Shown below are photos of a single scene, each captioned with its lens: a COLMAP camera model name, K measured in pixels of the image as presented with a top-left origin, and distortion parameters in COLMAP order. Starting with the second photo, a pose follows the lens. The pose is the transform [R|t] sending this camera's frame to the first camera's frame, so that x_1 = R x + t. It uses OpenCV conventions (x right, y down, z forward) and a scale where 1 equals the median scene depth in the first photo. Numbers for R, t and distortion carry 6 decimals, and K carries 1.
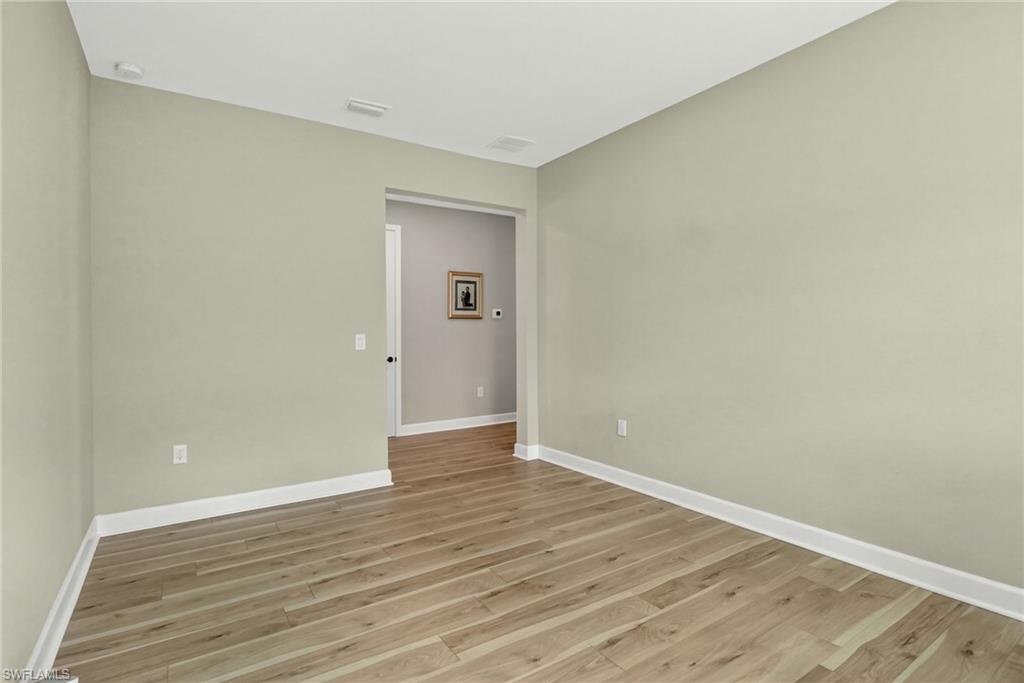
lens RADIAL K [[504.4, 0, 514.2], [0, 504.4, 338.1], [0, 0, 1]] dist [-0.007471, -0.003505]
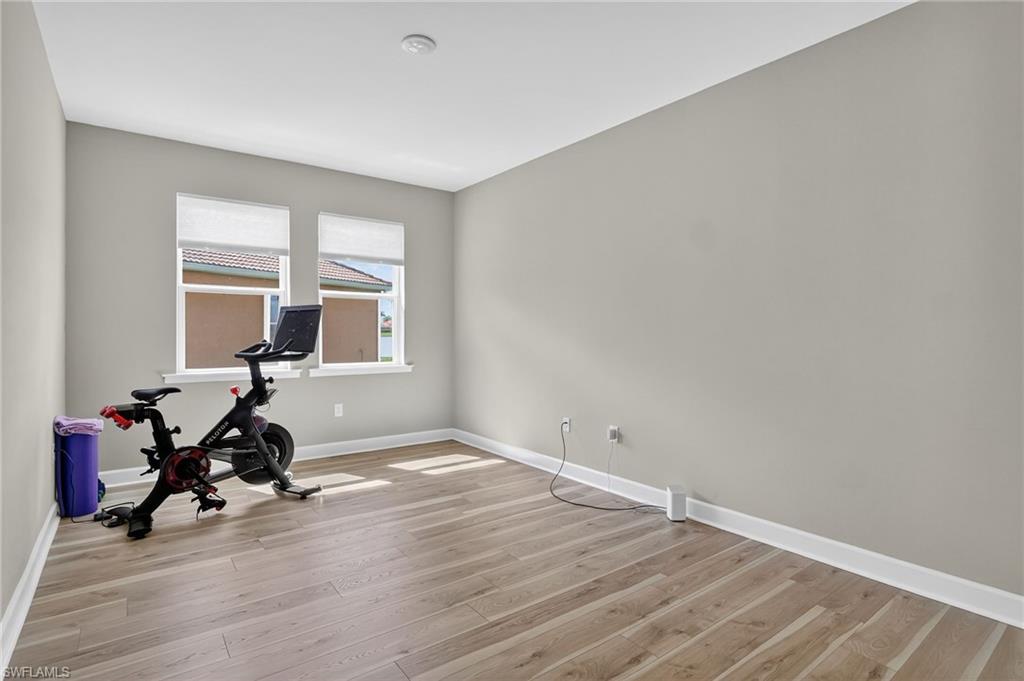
lens RADIAL K [[504.4, 0, 511.2], [0, 504.4, 338.9], [0, 0, 1]] dist [-0.007471, -0.003505]
pose [[-0.998697, 0.003770, -0.050895, -0.050177], [0.002801, 0.999814, 0.019105, -0.017502], [0.050958, 0.018938, -0.998521, 1.929964]]
